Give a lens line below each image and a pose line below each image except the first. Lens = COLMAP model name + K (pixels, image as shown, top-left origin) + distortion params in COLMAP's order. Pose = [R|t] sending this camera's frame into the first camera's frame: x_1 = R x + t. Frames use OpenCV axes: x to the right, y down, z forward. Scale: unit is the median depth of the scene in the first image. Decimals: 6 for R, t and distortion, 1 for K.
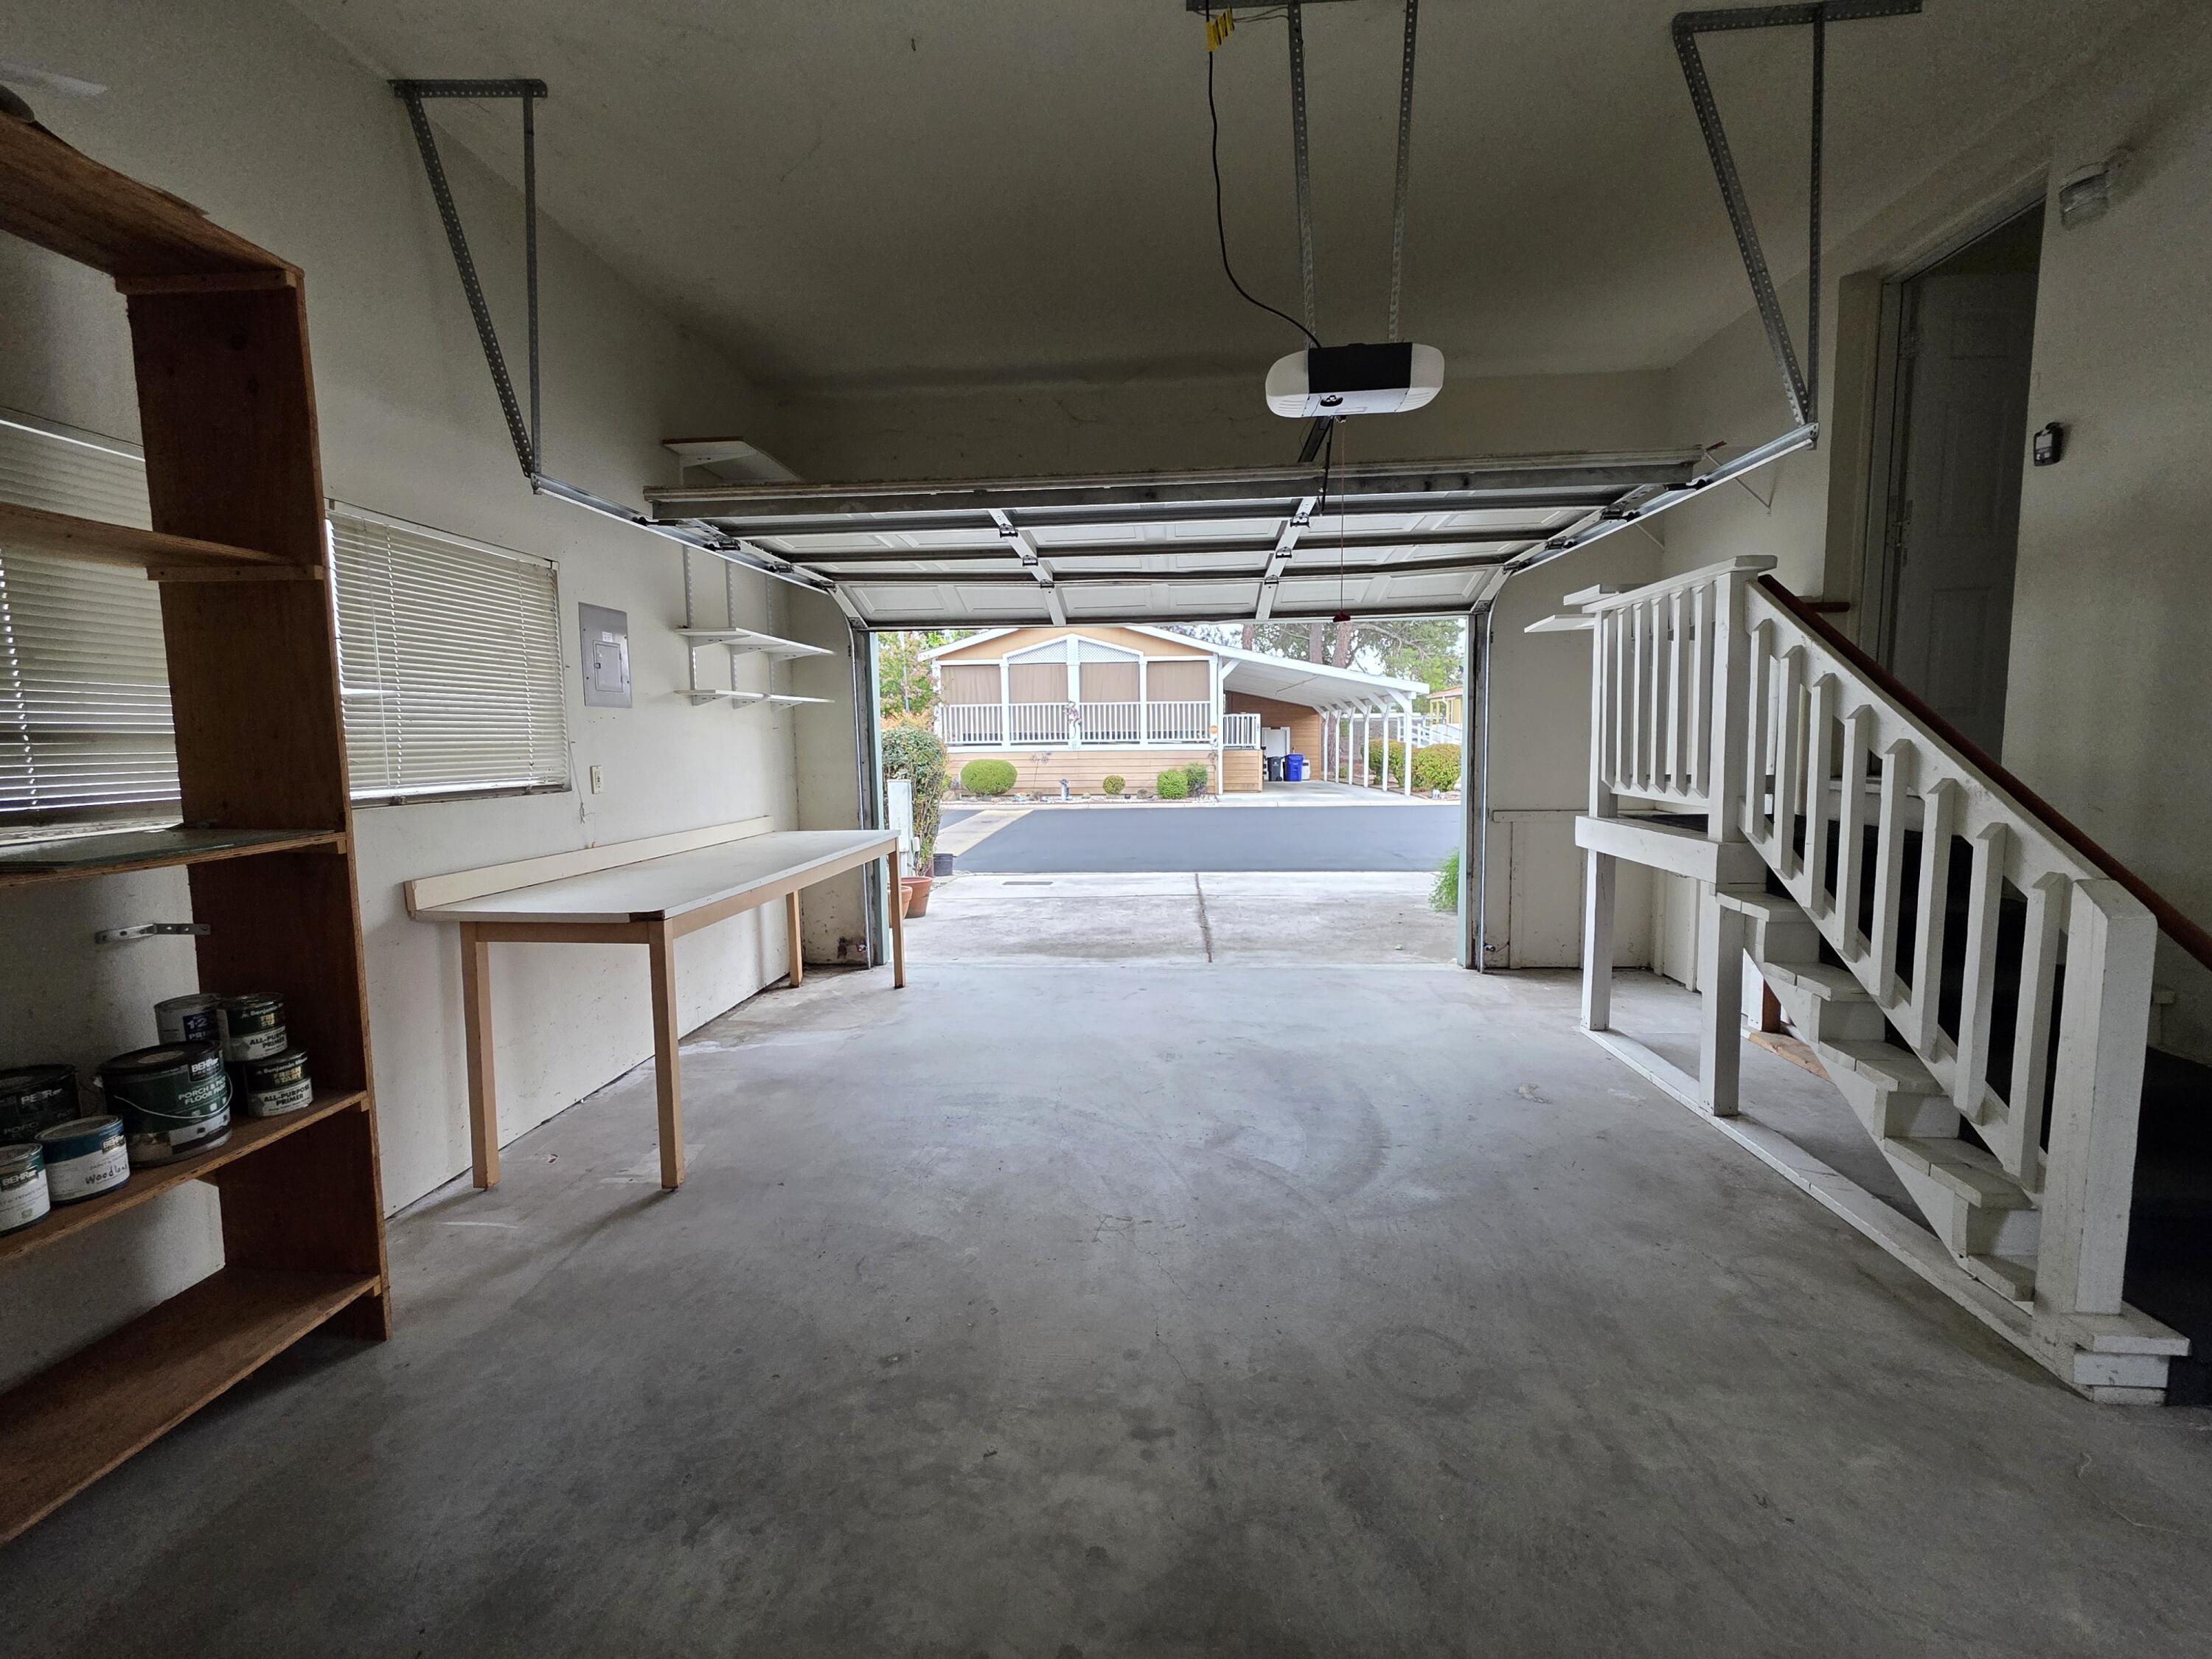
lens RADIAL K [[879.8, 0, 1107.9], [0, 879.8, 817.4], [0, 0, 1]] dist [0.000136, 0.001801]
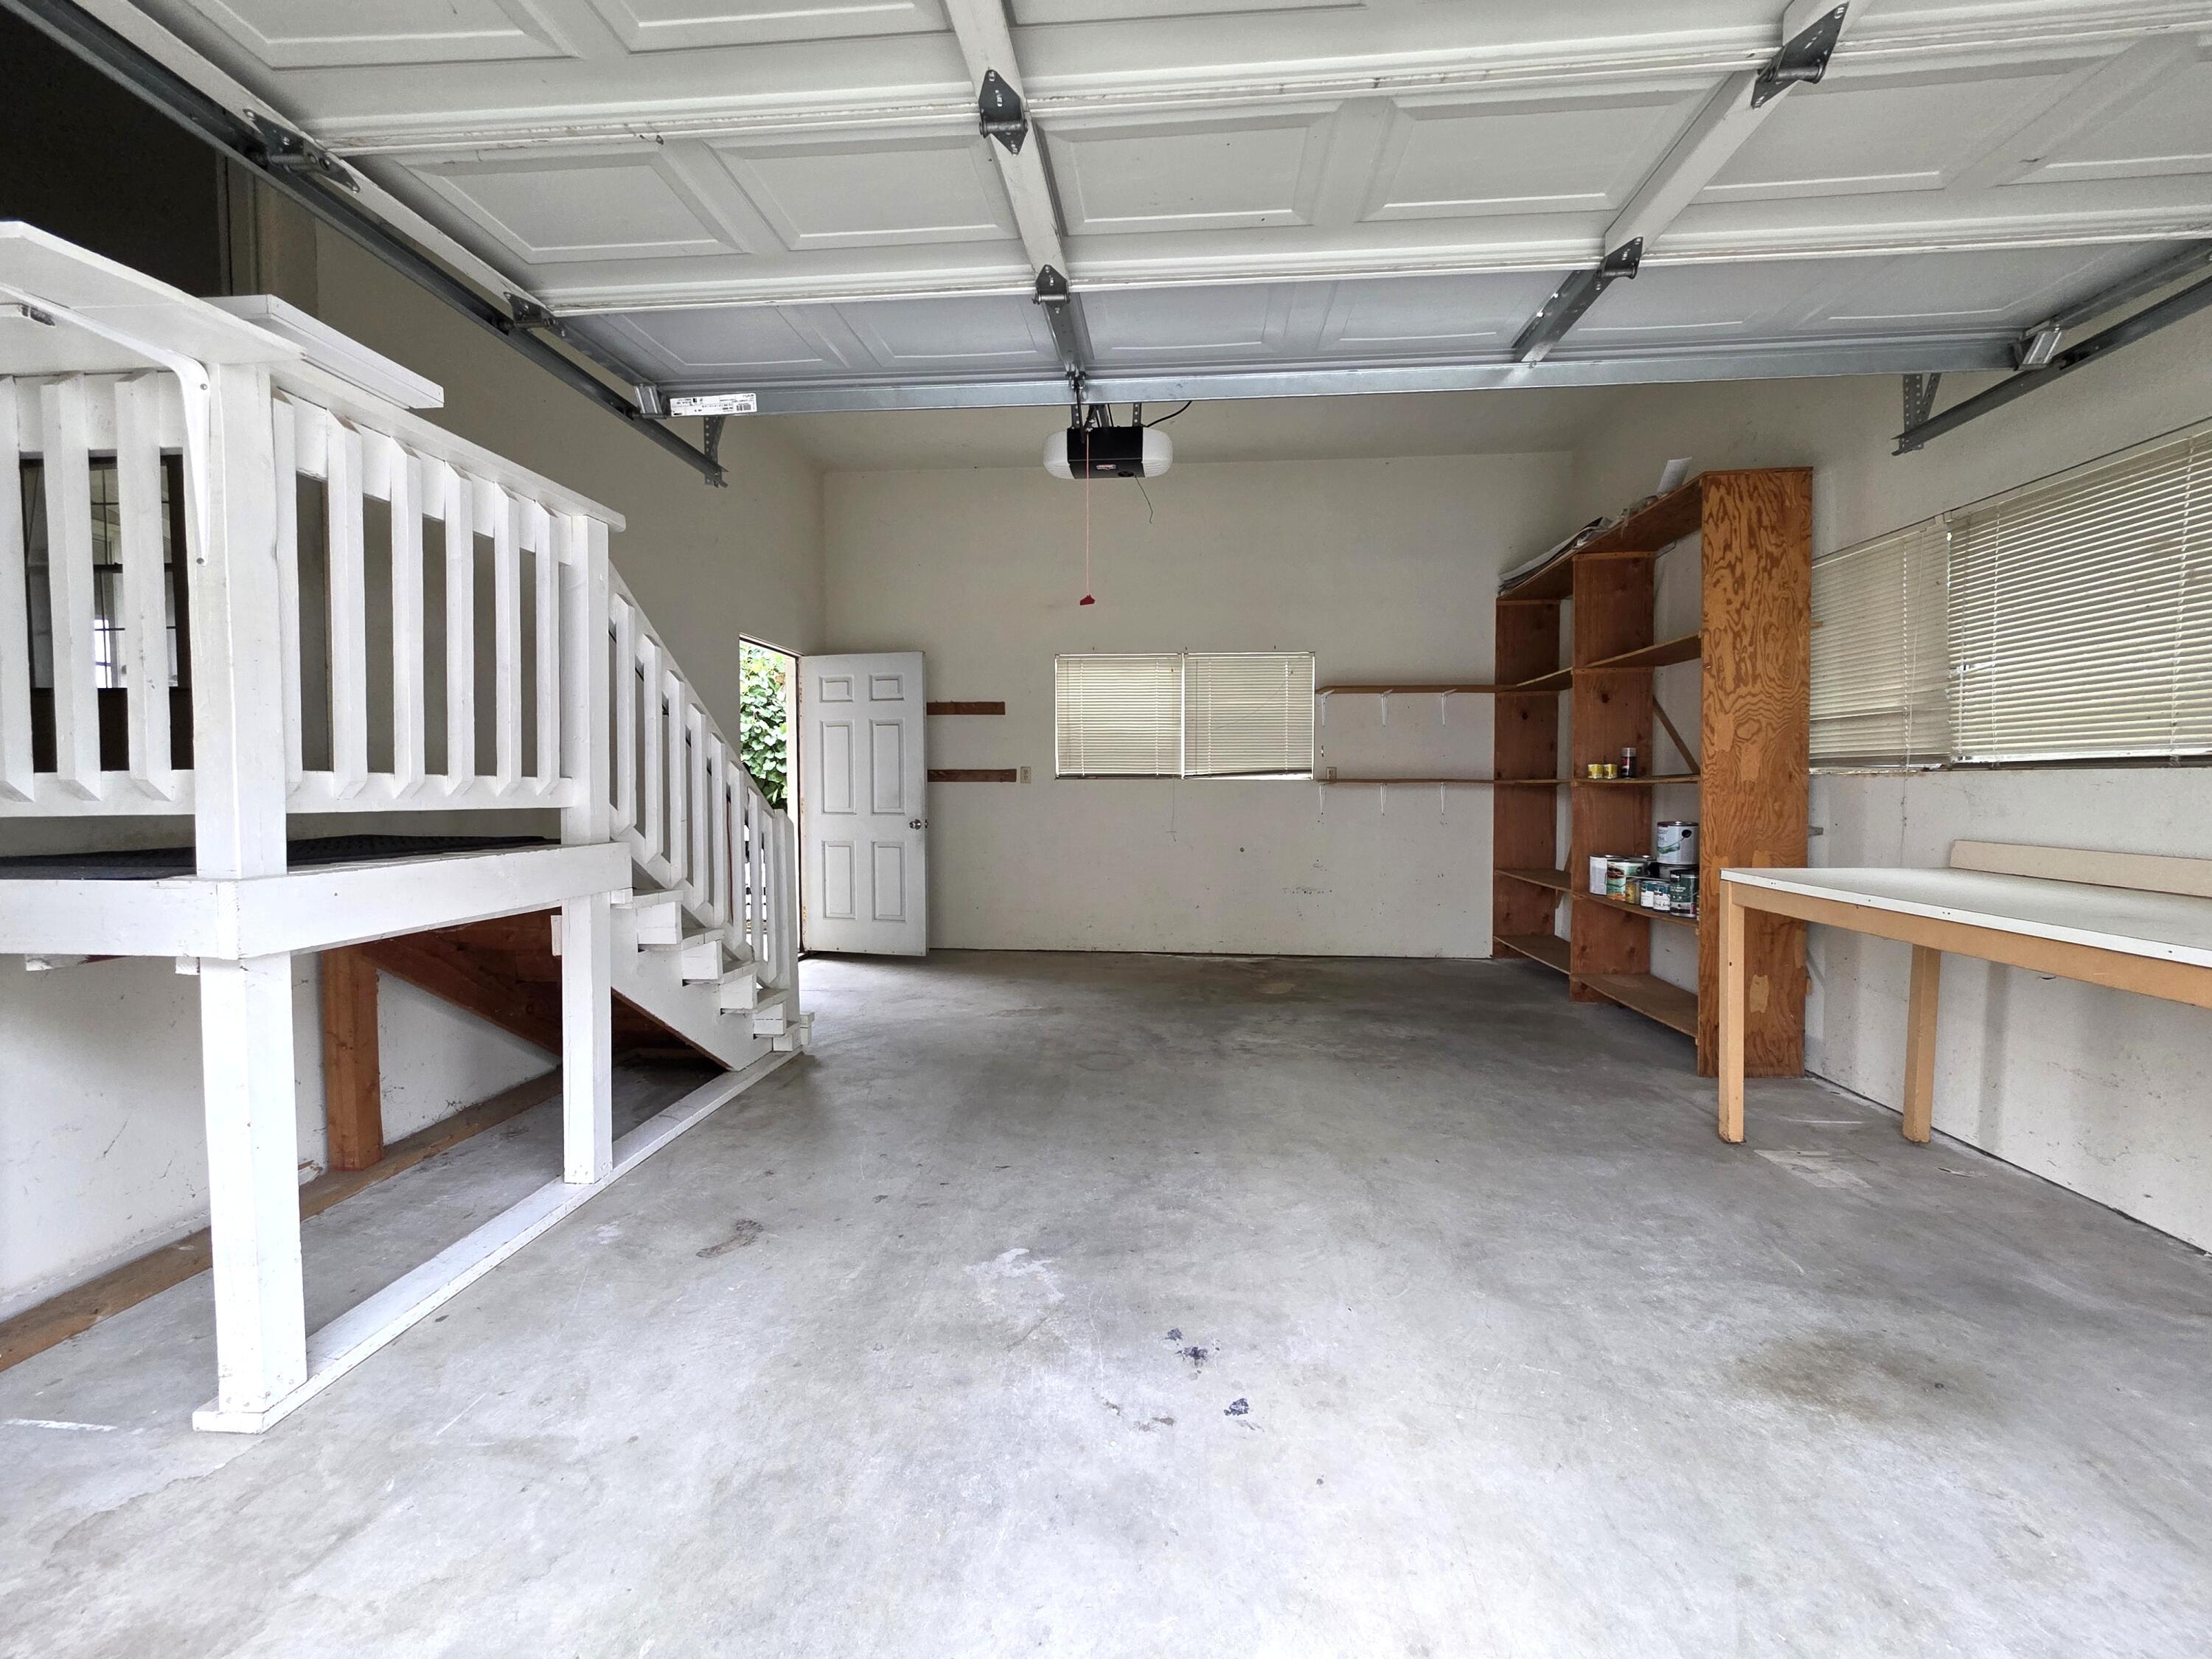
lens RADIAL K [[879.8, 0, 1114.5], [0, 879.8, 821.8], [0, 0, 1]] dist [0.000136, 0.001801]
pose [[-0.999912, 0.013059, -0.002366, 0.219947], [0.012637, 0.991313, 0.130912, -0.094516], [0.004055, 0.130871, -0.991391, 1.864299]]
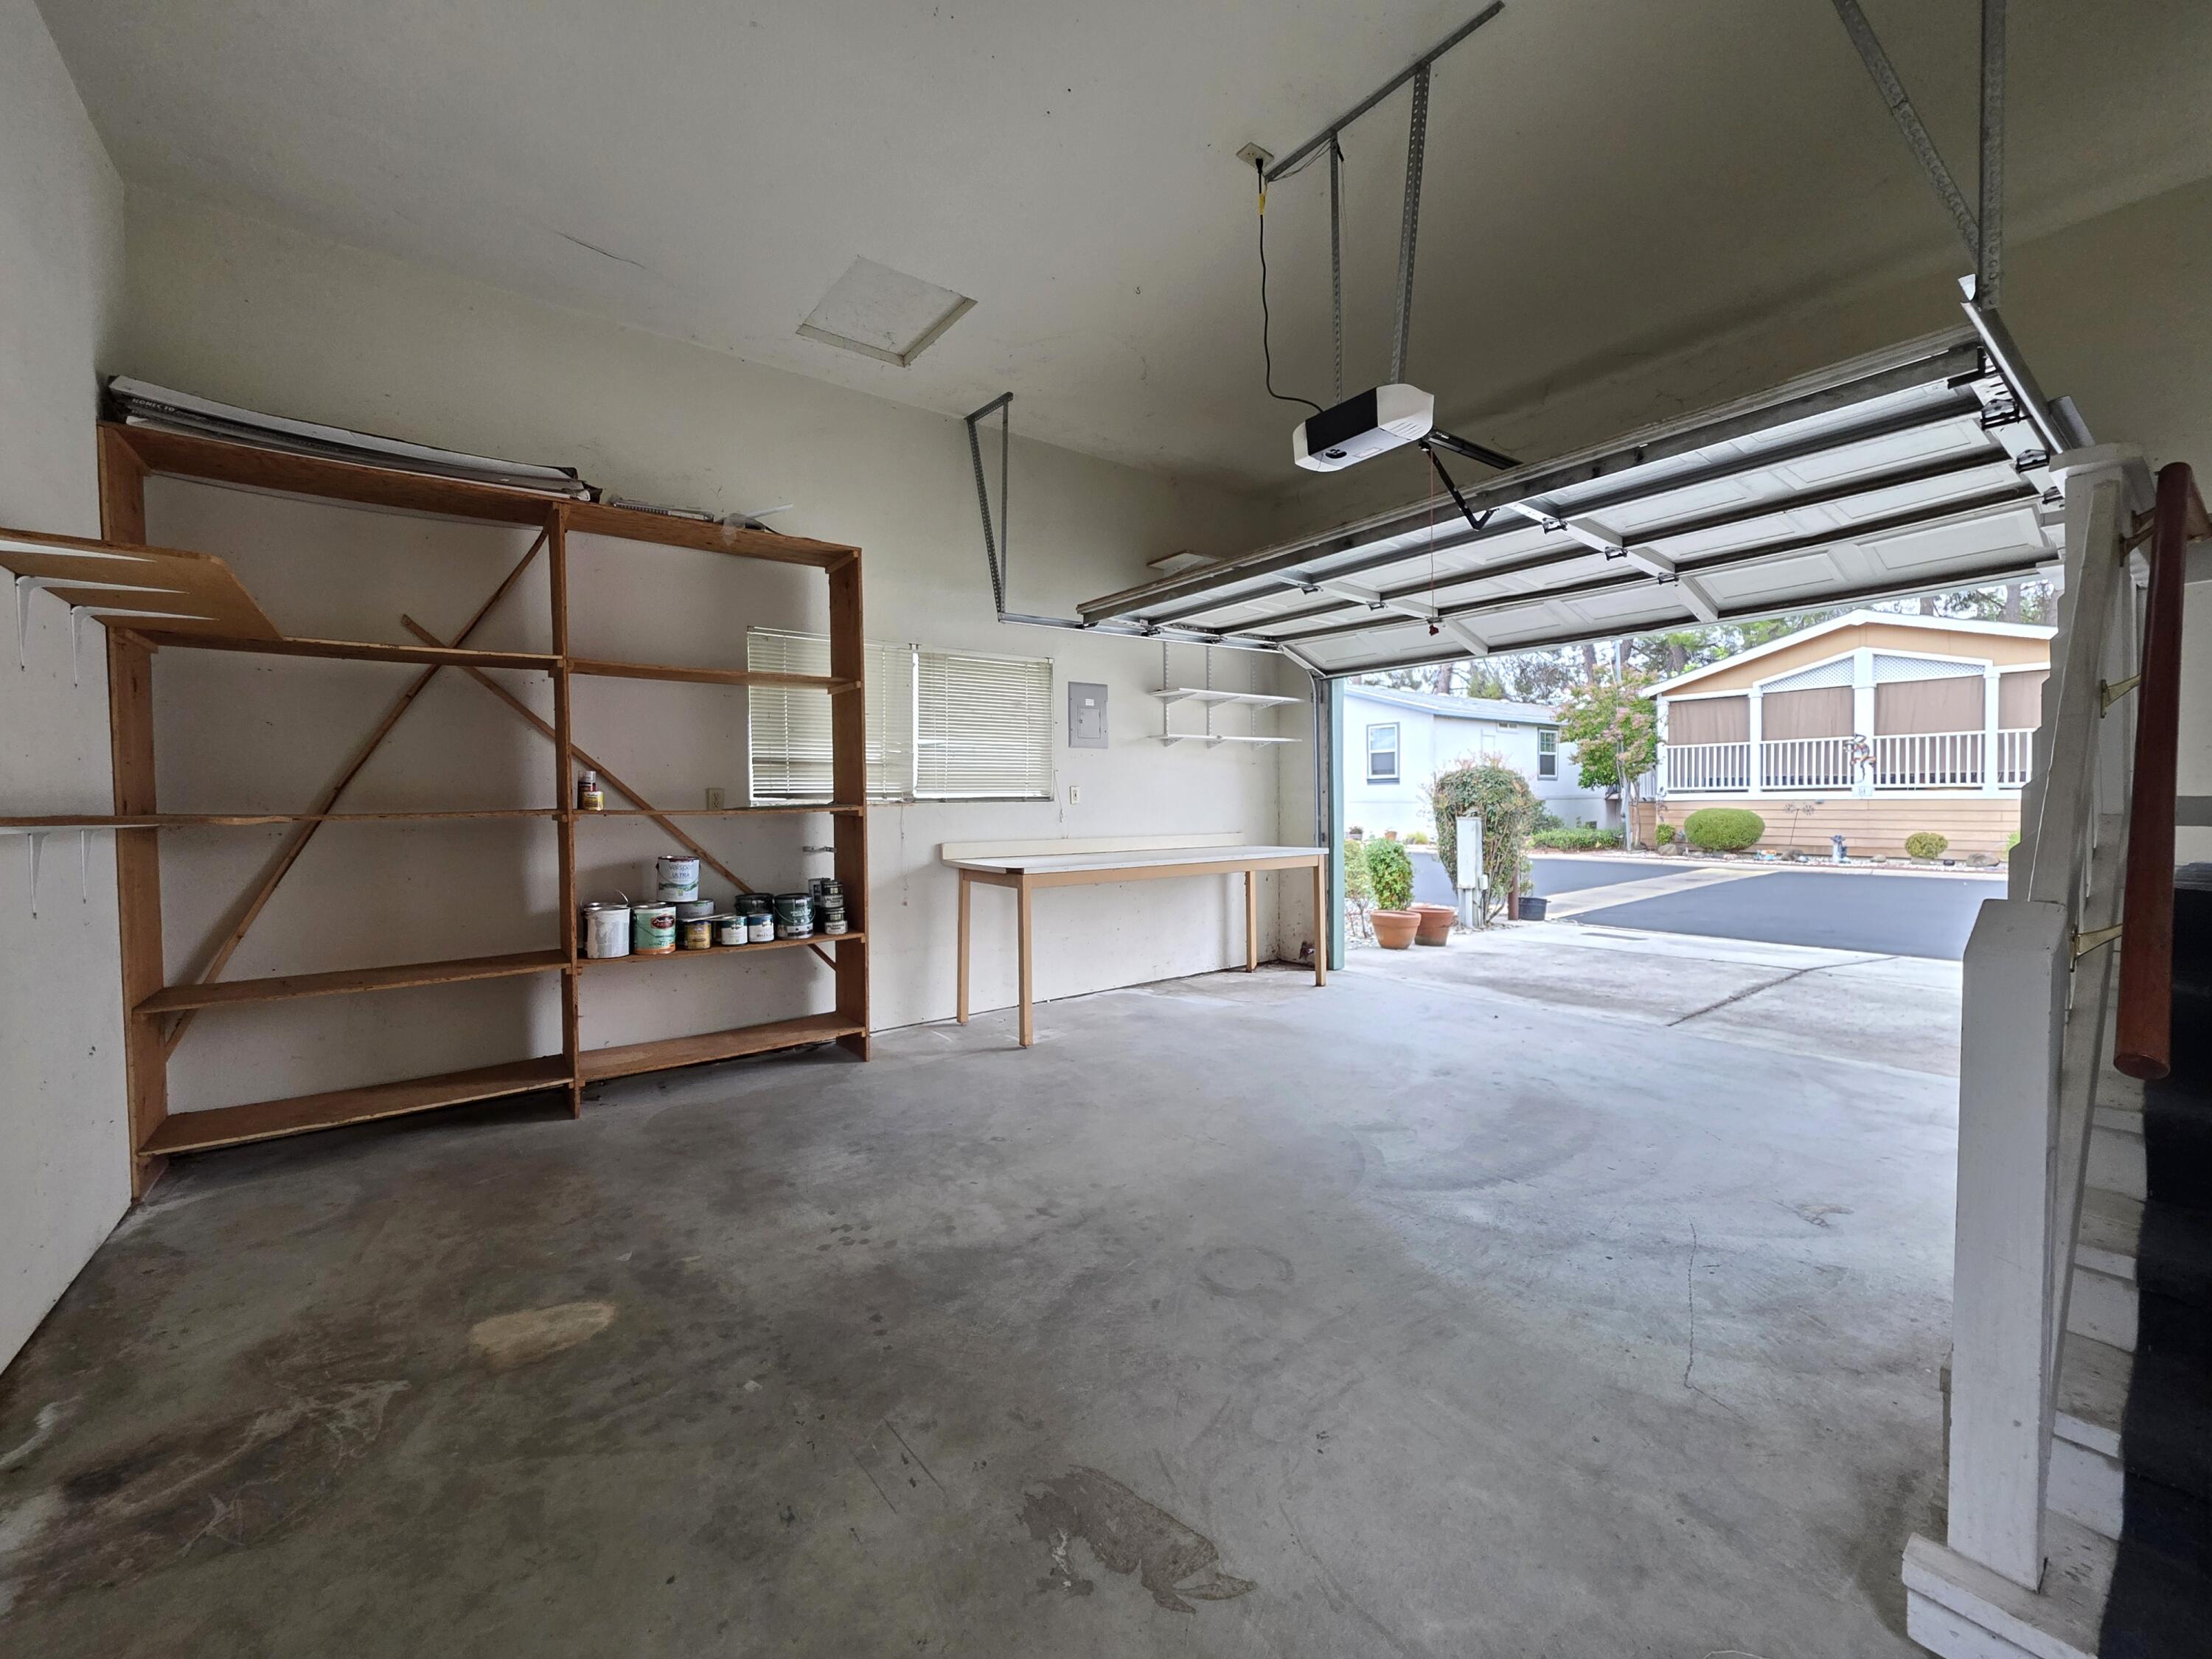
lens RADIAL K [[879.8, 0, 1103.1], [0, 879.8, 817.5], [0, 0, 1]] dist [0.000136, 0.001801]
pose [[0.663446, 0.022195, -0.747895, 0.721789], [-0.066424, 0.997360, -0.029325, 0.045723], [0.745270, 0.069134, 0.663169, 0.028412]]
